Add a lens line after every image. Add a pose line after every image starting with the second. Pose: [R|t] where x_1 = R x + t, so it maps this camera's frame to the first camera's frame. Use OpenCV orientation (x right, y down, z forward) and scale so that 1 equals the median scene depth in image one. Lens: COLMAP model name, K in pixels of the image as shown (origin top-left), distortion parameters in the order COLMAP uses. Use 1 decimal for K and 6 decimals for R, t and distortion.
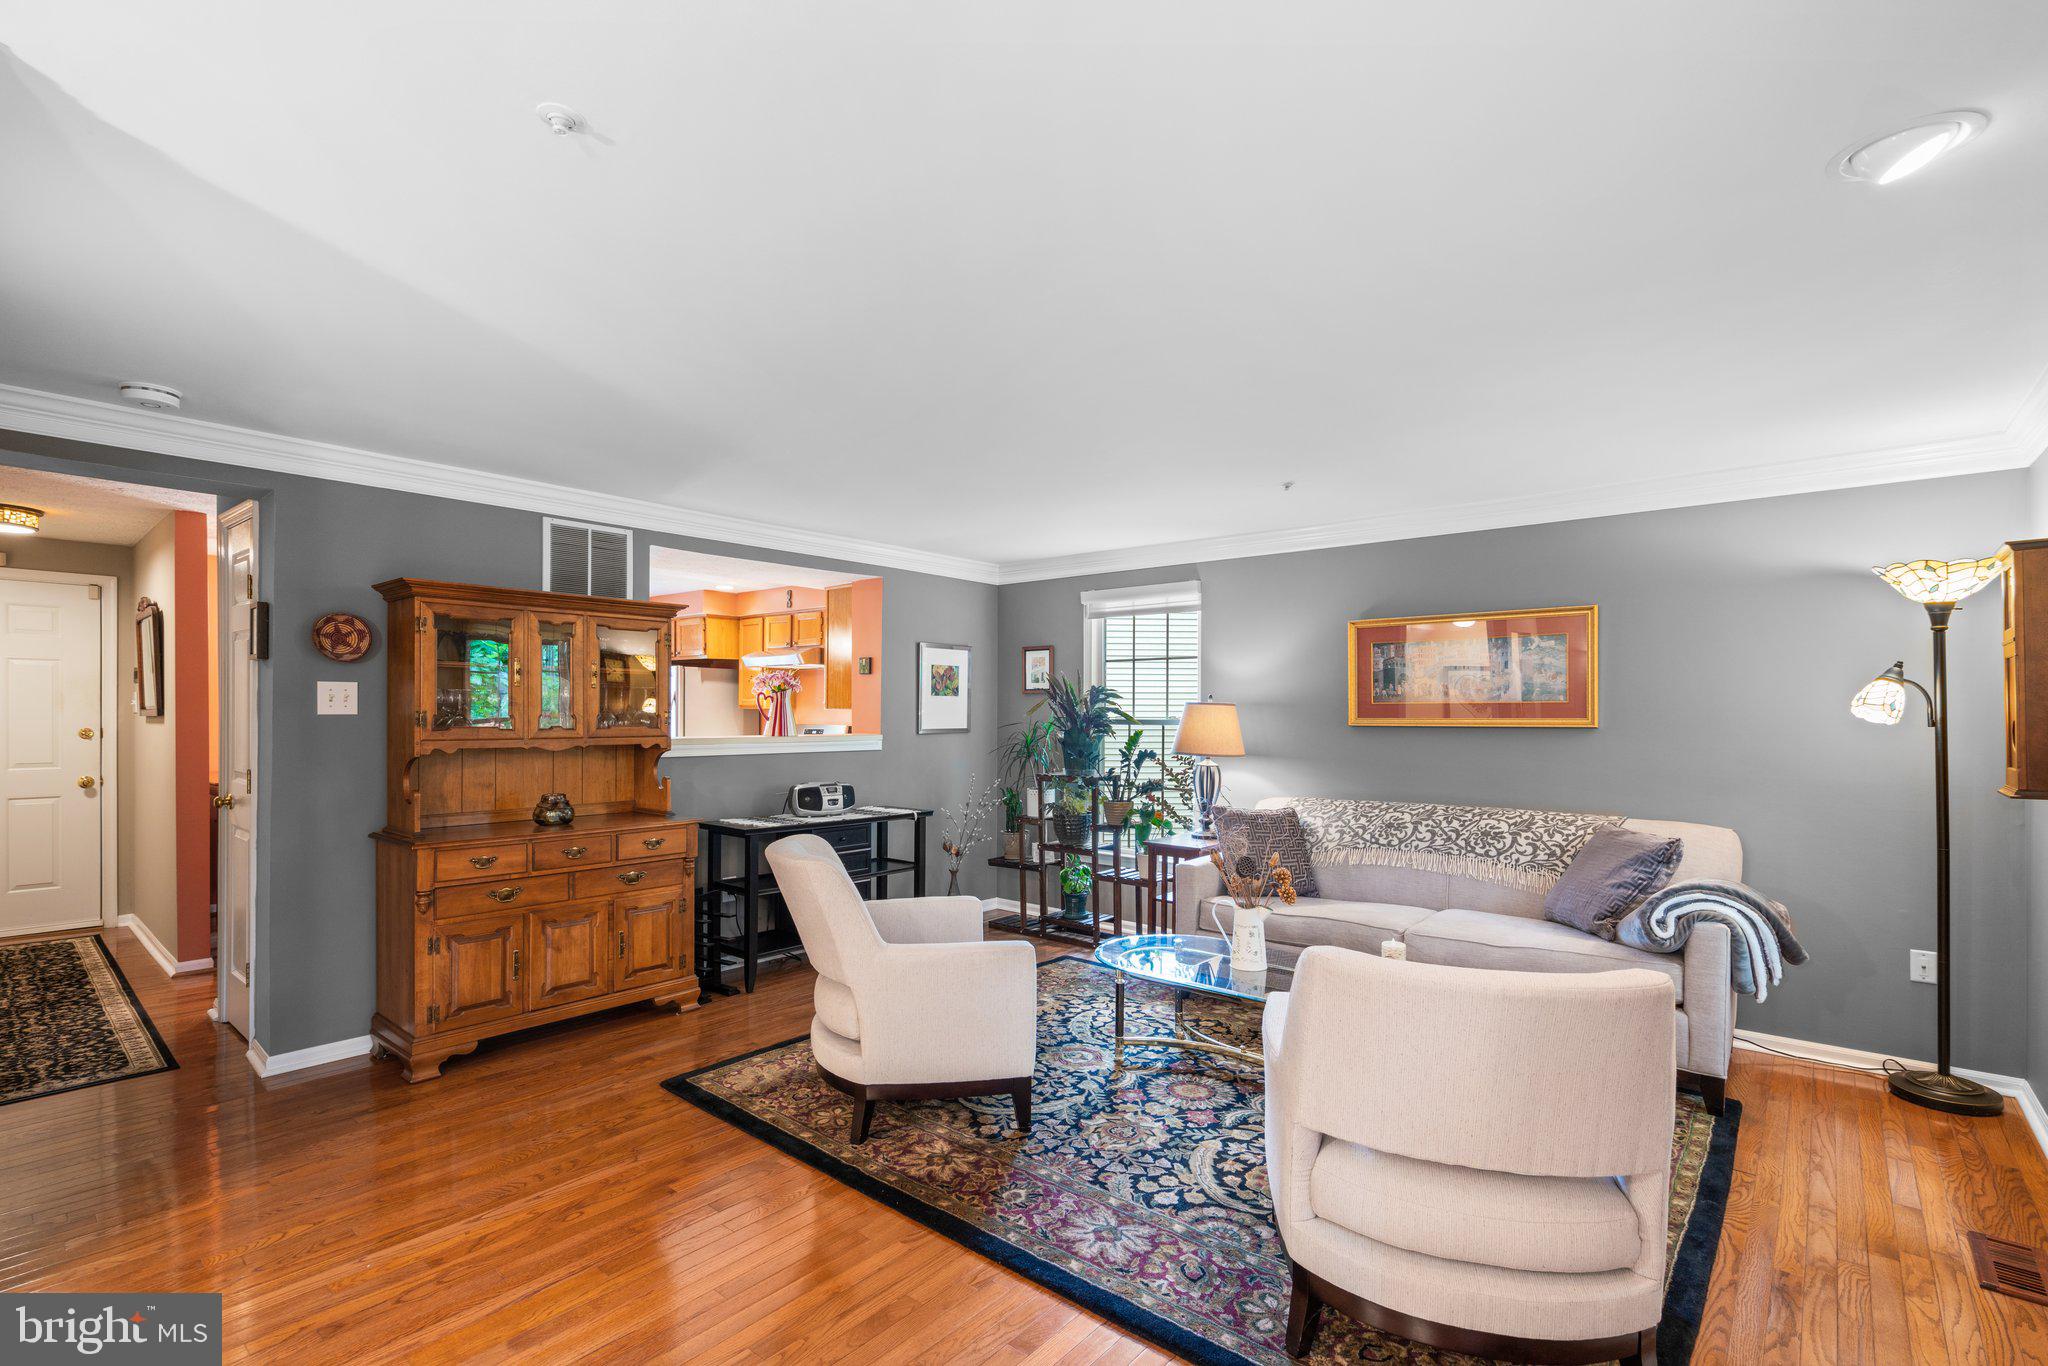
lens RADIAL K [[932.8, 0, 1030.5], [0, 932.8, 715.5], [0, 0, 1]] dist [-0.002423, 0.001331]
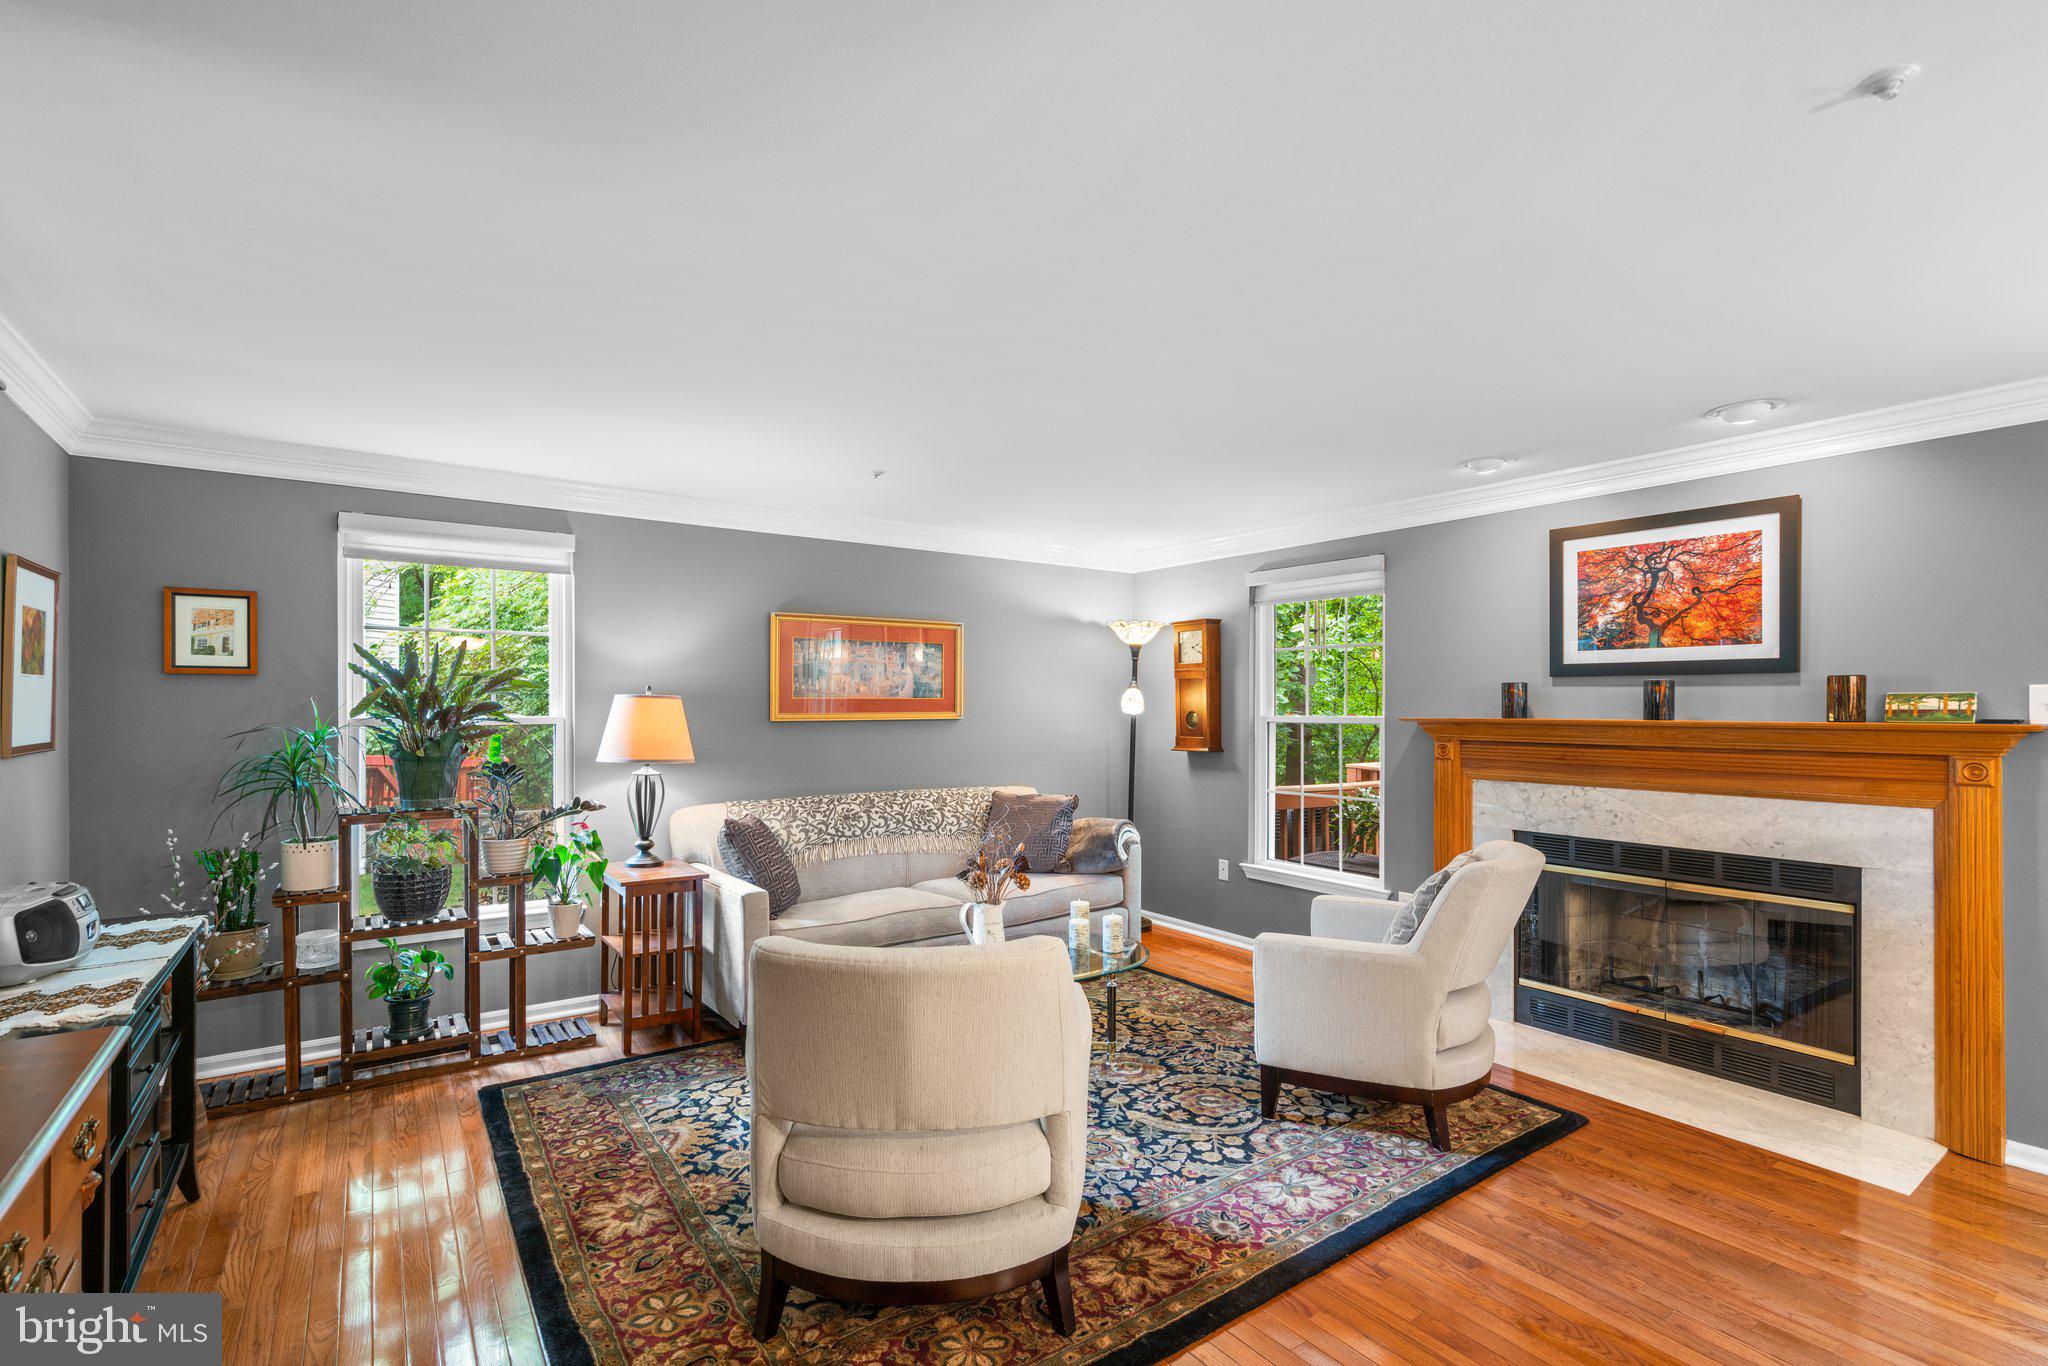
lens RADIAL K [[928.8, 0, 1010.9], [0, 928.8, 710.3], [0, 0, 1]] dist [-0.013360, 0.000088]
pose [[0.254809, -0.007344, 0.966964, -0.631897], [0.001010, 0.999973, 0.007329, -0.008725], [-0.966991, -0.000891, 0.254809, 0.632986]]
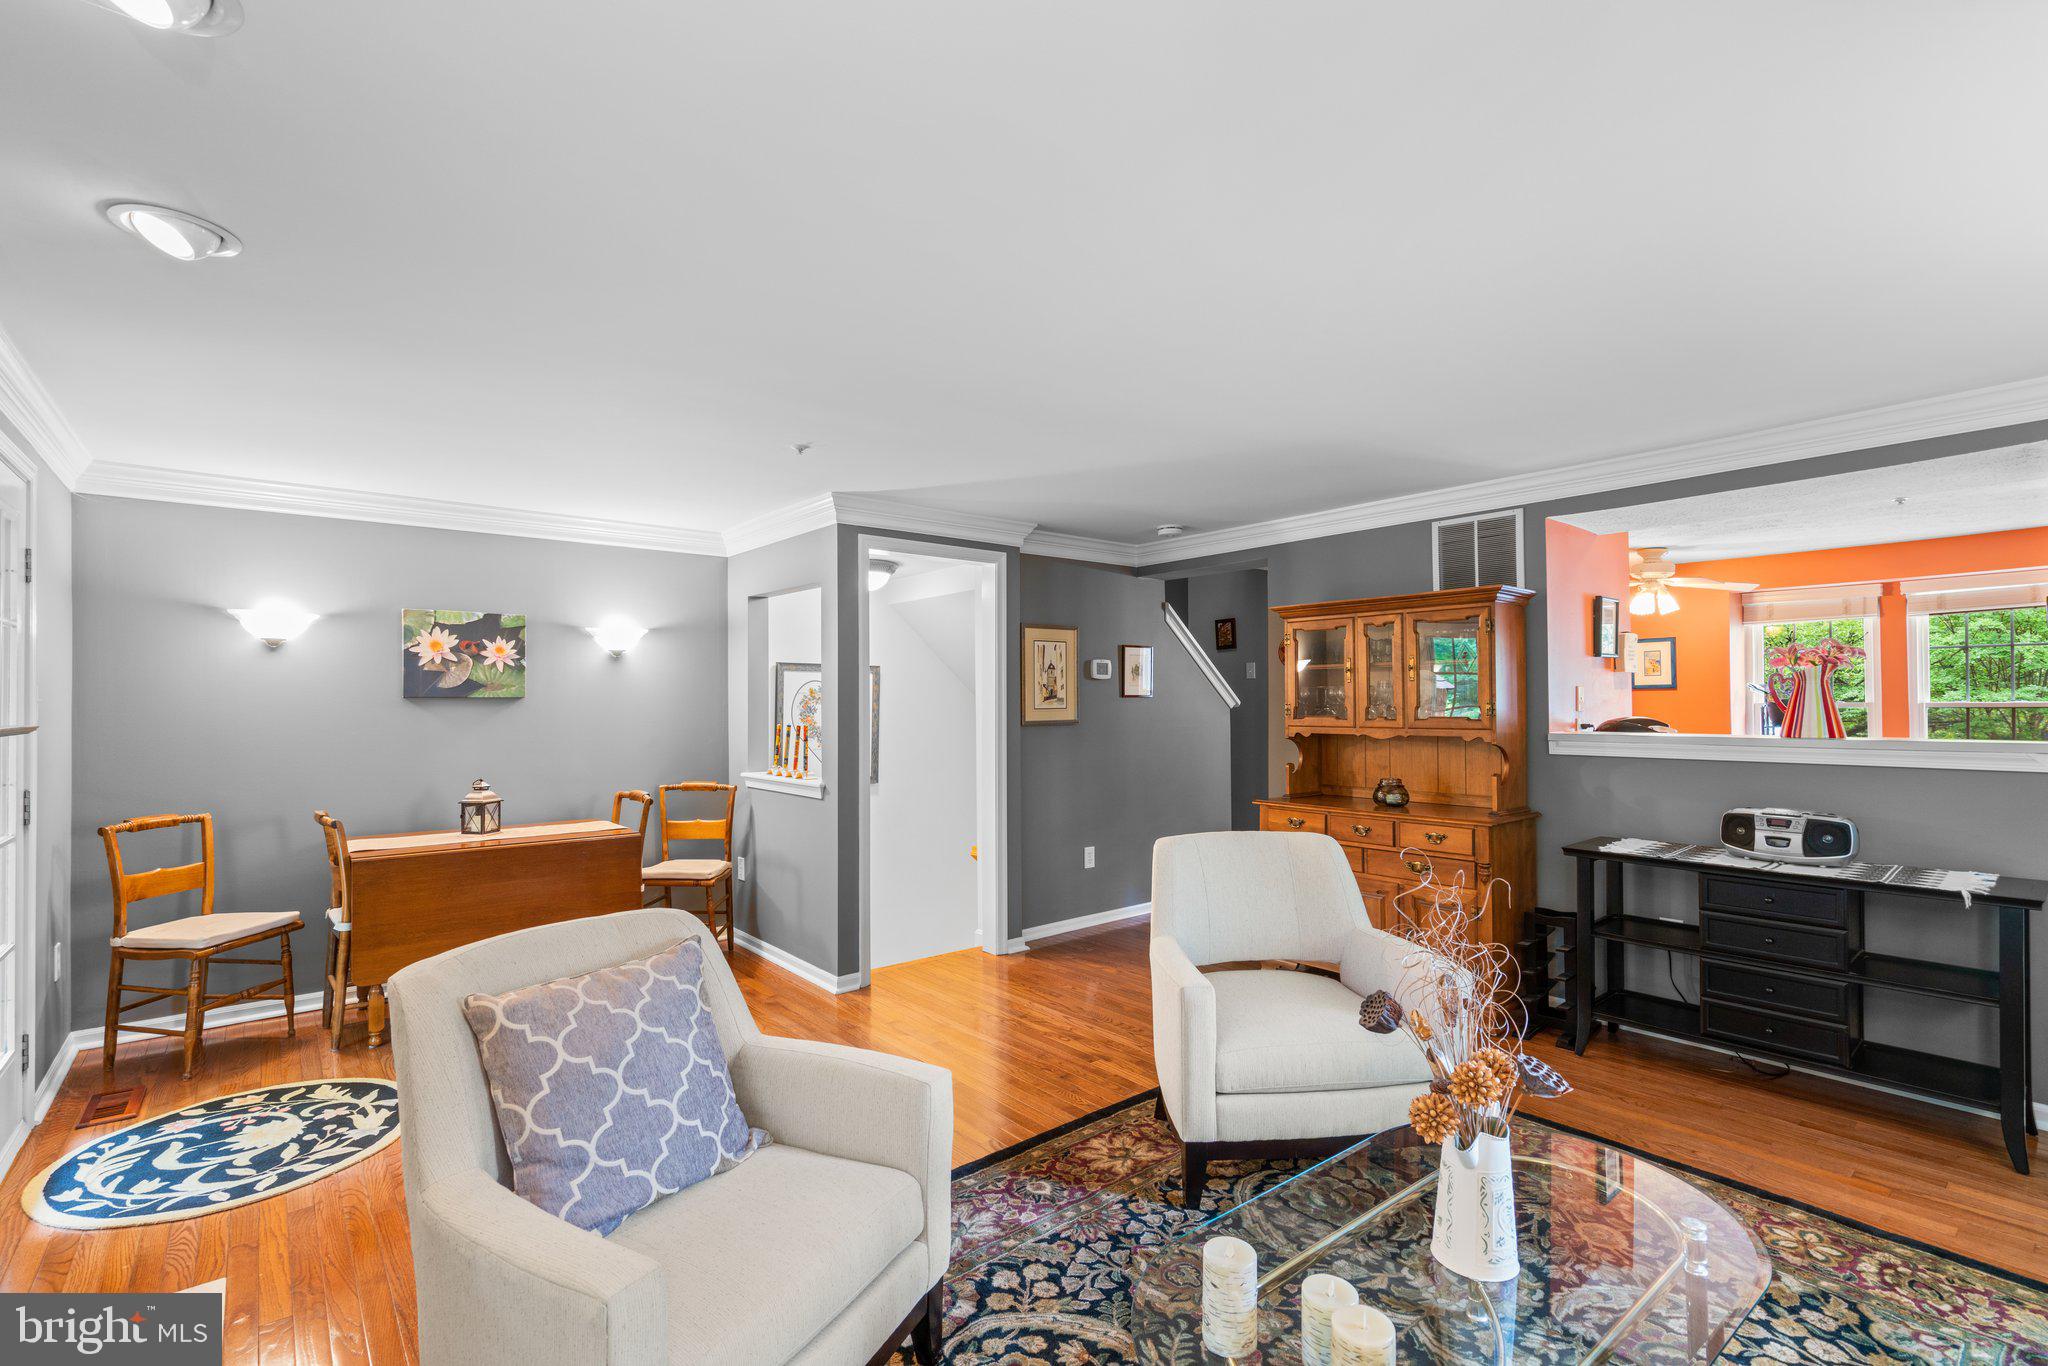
lens RADIAL K [[918.6, 0, 1022.2], [0, 918.6, 685.4], [0, 0, 1]] dist [-0.004494, 0.000812]
pose [[-0.173482, -0.022066, -0.984590, 0.632100], [0.002374, 0.999737, -0.022824, -0.001726], [0.984834, -0.006297, -0.173384, 0.753453]]
